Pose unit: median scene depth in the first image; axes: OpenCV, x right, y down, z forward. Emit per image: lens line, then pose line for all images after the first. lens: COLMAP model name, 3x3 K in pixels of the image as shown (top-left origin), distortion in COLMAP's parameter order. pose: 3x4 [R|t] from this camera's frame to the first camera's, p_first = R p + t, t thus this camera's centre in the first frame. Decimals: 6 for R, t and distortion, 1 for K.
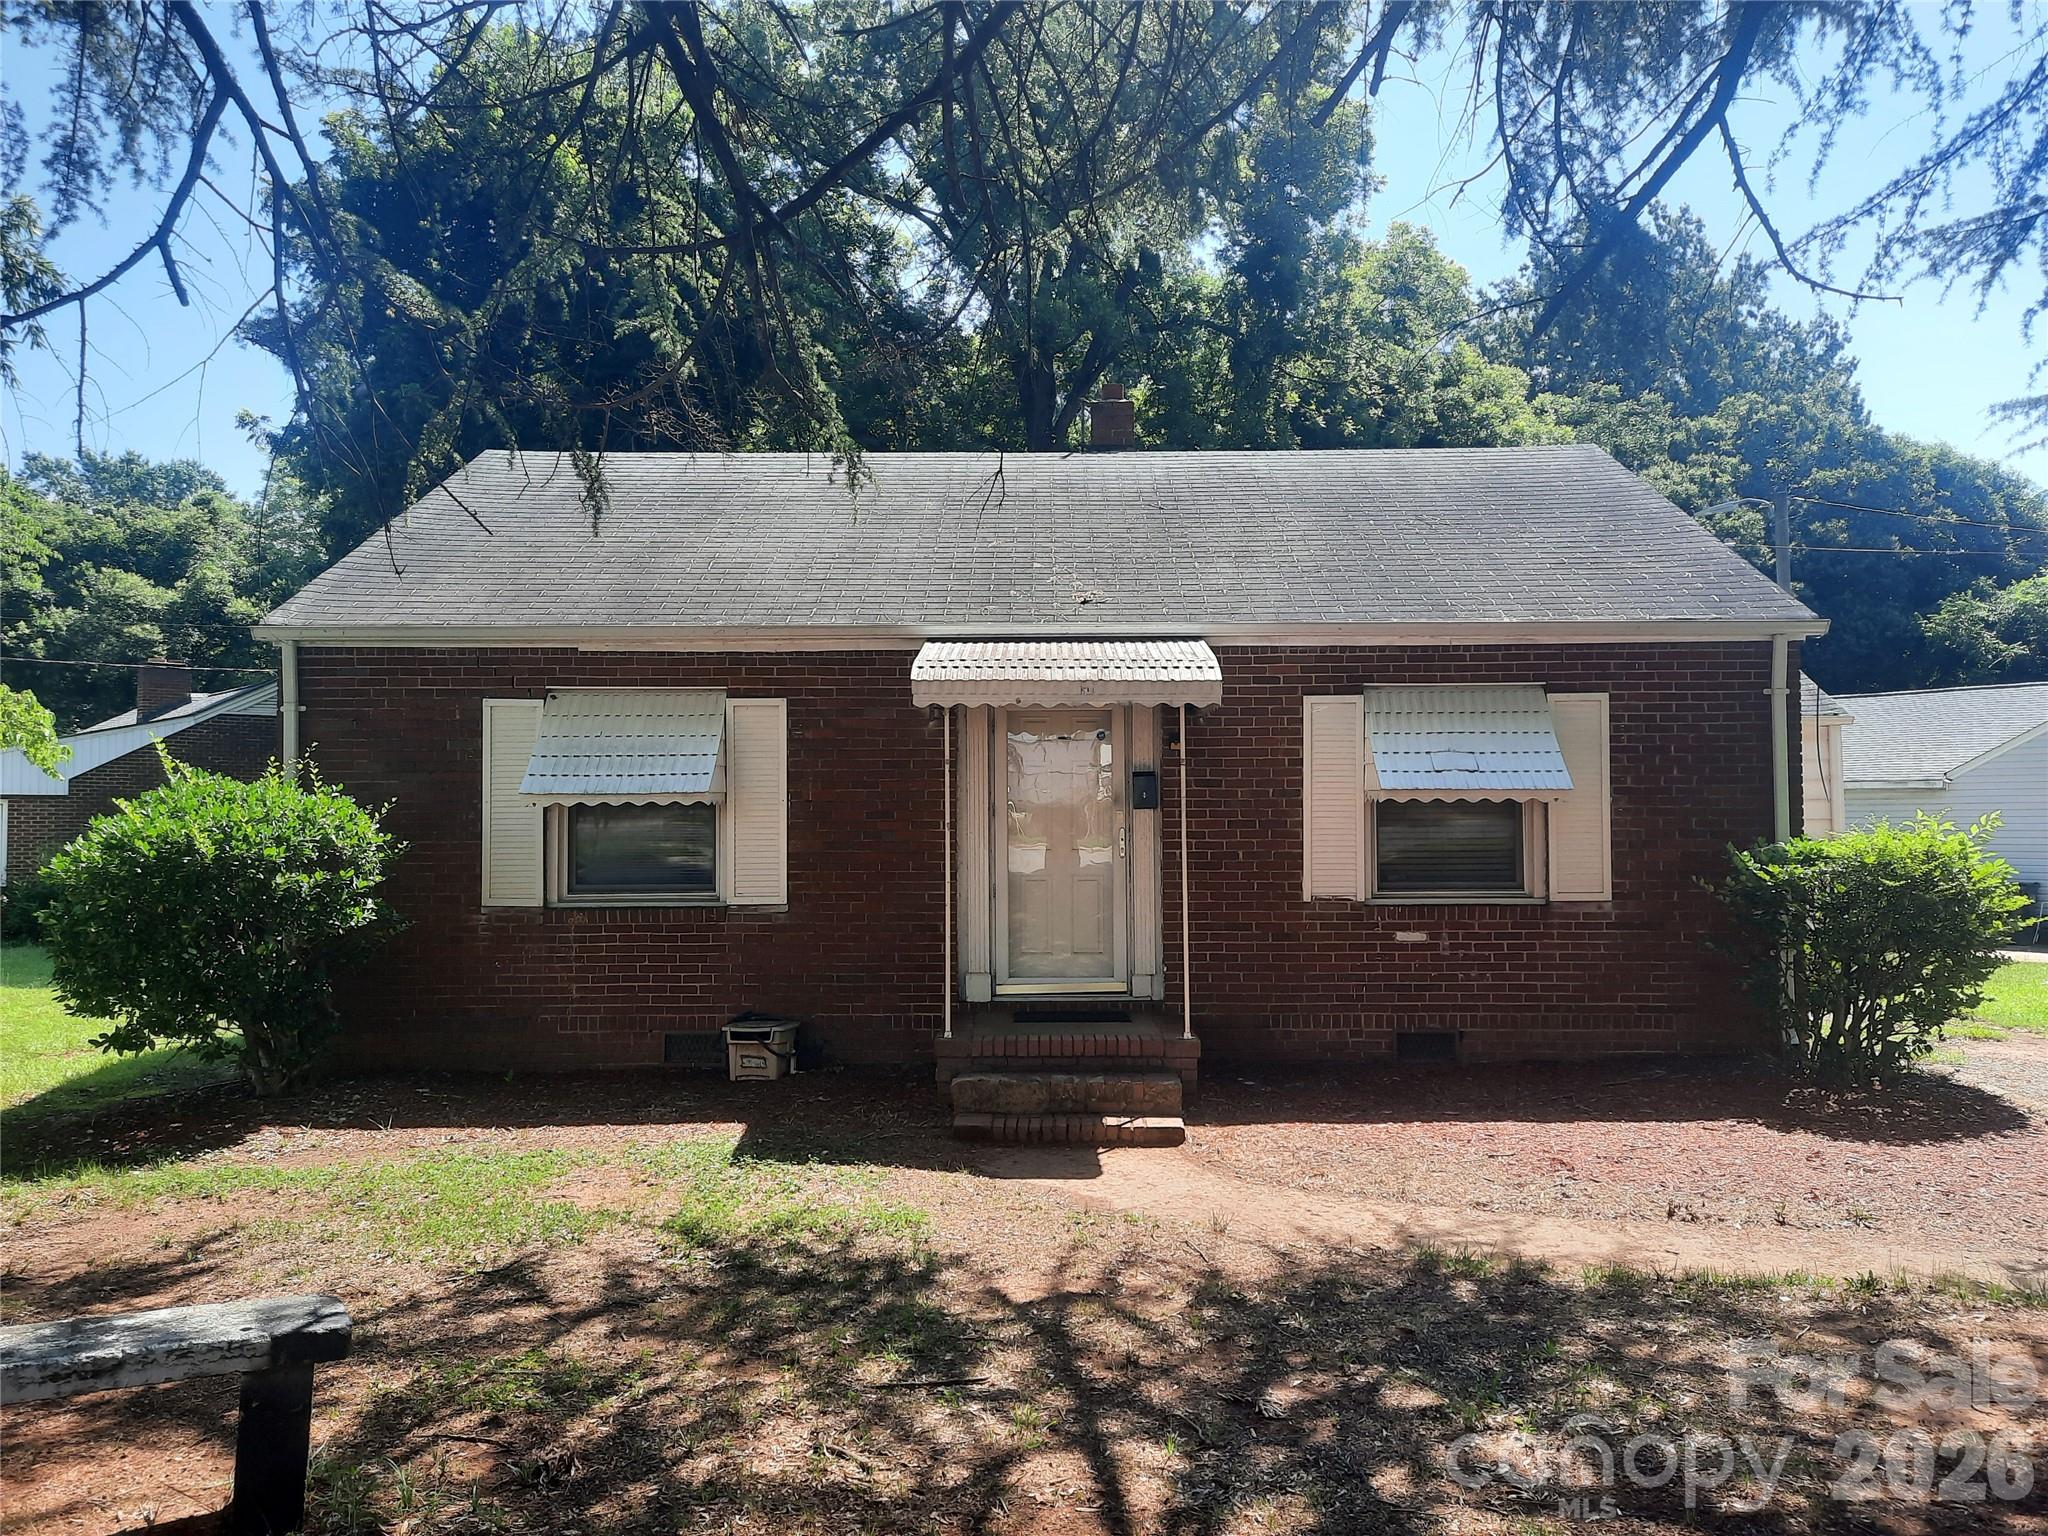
lens RADIAL K [[1513.9, 0, 1026.4], [0, 1513.9, 767.9], [0, 0, 1]] dist [0.070247, -0.006656]
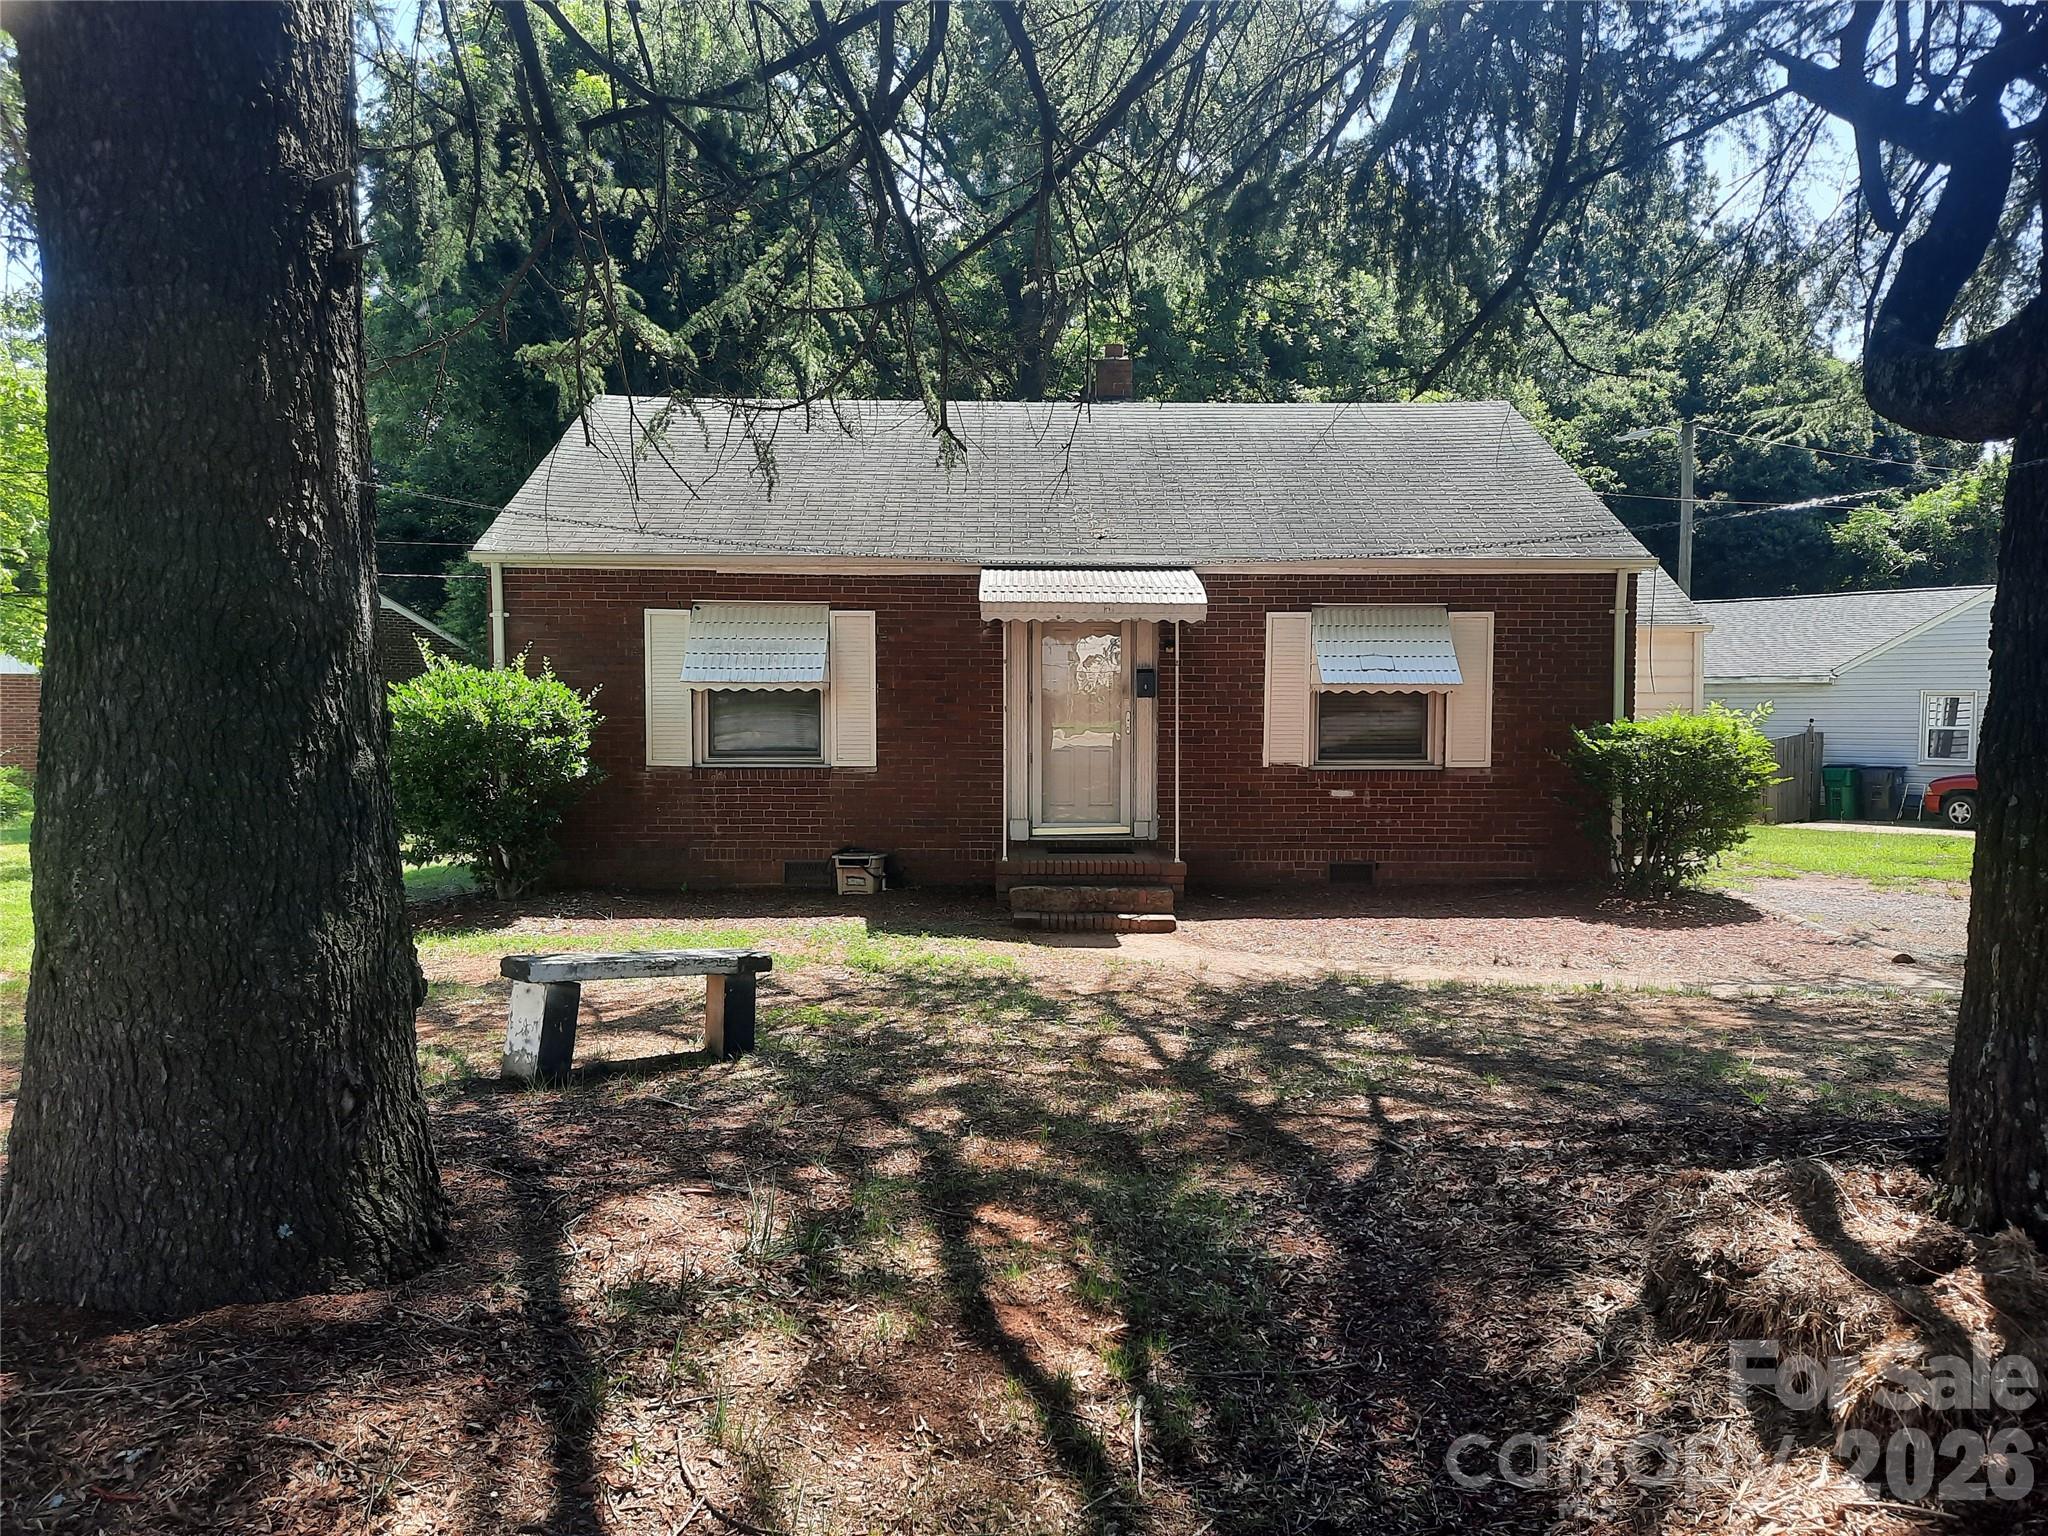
lens RADIAL K [[1513.9, 0, 1018.0], [0, 1513.9, 763.7], [0, 0, 1]] dist [0.070247, -0.006656]
pose [[0.999797, 0.006845, 0.018950, -0.058631], [-0.008160, 0.997500, 0.070198, -0.007064], [-0.018422, -0.070338, 0.997353, -0.329978]]
